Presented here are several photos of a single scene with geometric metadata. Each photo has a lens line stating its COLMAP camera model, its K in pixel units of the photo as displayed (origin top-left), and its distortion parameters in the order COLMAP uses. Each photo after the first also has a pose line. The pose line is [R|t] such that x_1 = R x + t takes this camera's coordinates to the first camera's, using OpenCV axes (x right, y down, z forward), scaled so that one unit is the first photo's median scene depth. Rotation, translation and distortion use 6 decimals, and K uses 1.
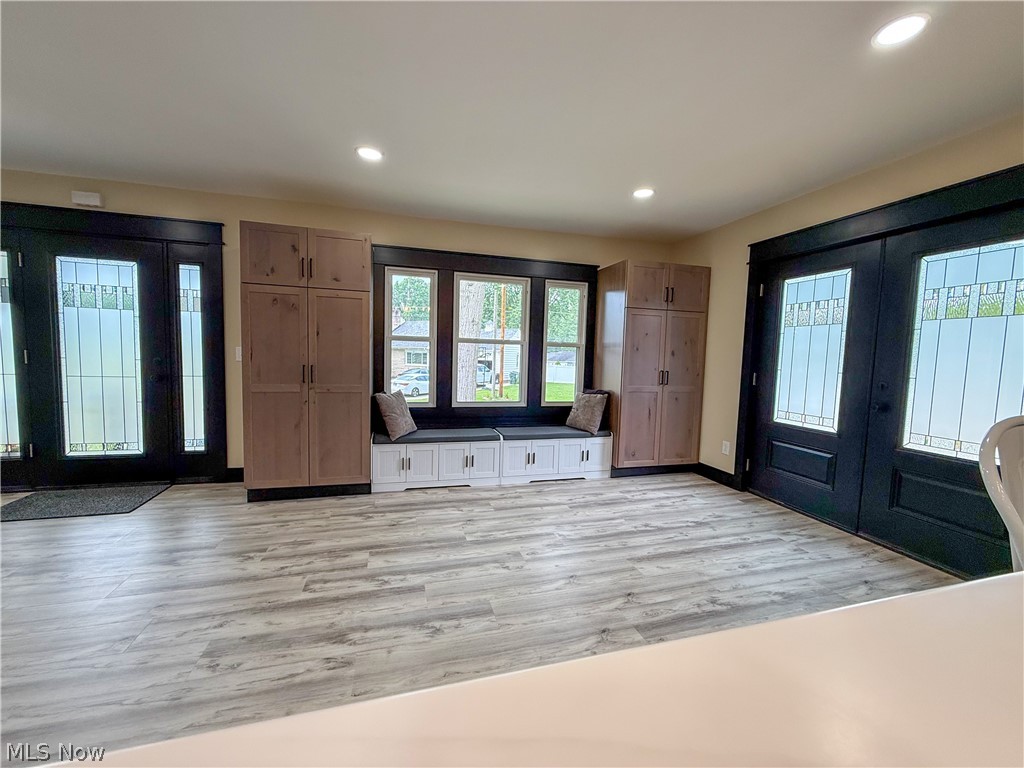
lens RADIAL K [[407.7, 0, 509.5], [0, 407.7, 385.2], [0, 0, 1]] dist [-0.001398, 0.000030]
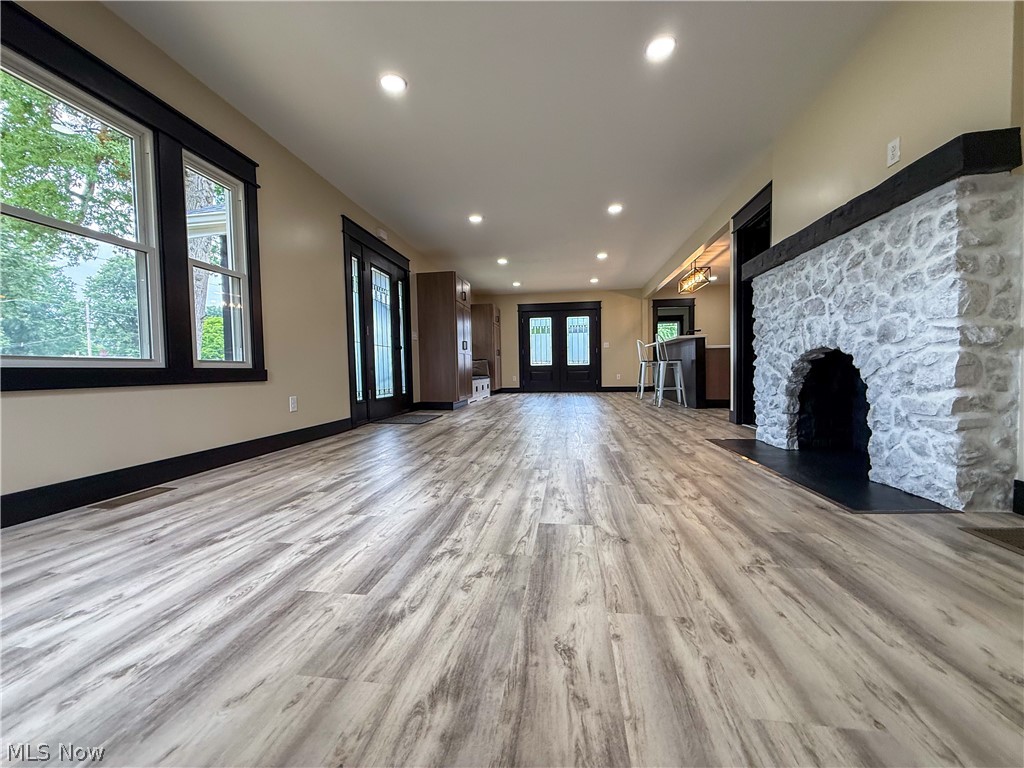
lens RADIAL K [[407.7, 0, 507.6], [0, 407.7, 387.0], [0, 0, 1]] dist [-0.001398, 0.000030]
pose [[0.419057, -0.073711, 0.904963, -2.319253], [0.100554, 0.994336, 0.034428, 0.136767], [-0.902375, 0.076570, 0.424096, -0.097903]]
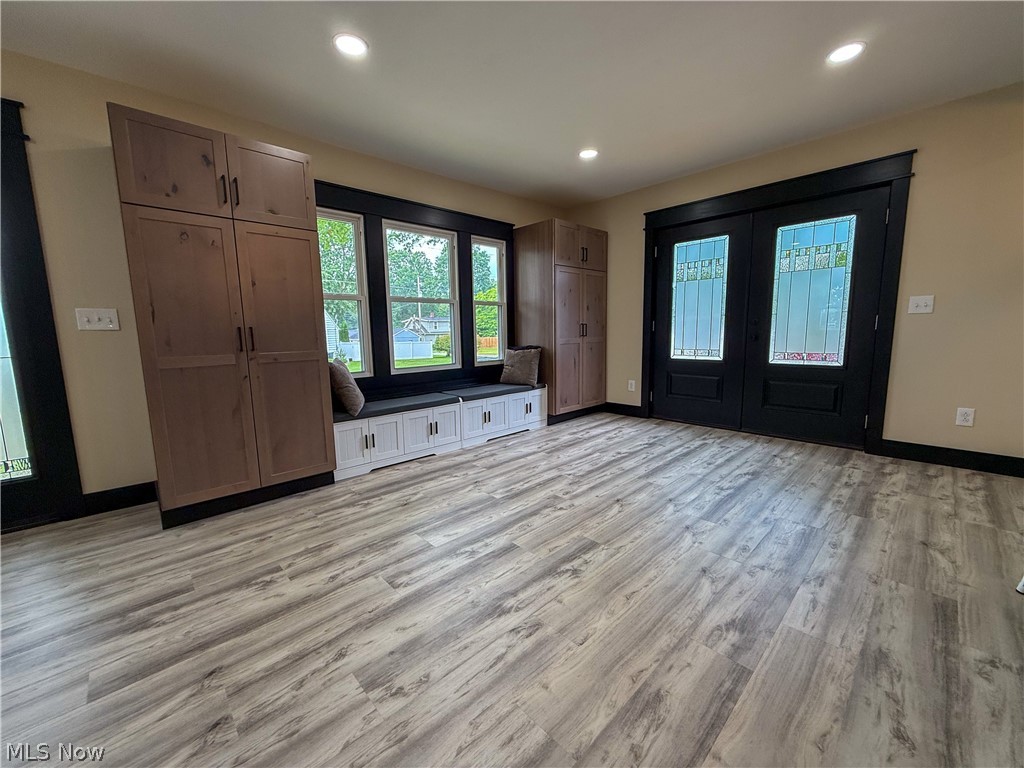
lens RADIAL K [[407.7, 0, 510.6], [0, 407.7, 385.2], [0, 0, 1]] dist [-0.001398, 0.000030]
pose [[0.884620, -0.107642, 0.453719, -0.403155], [0.080421, 0.993631, 0.078935, 0.034588], [-0.459326, -0.033339, 0.887642, 0.115975]]
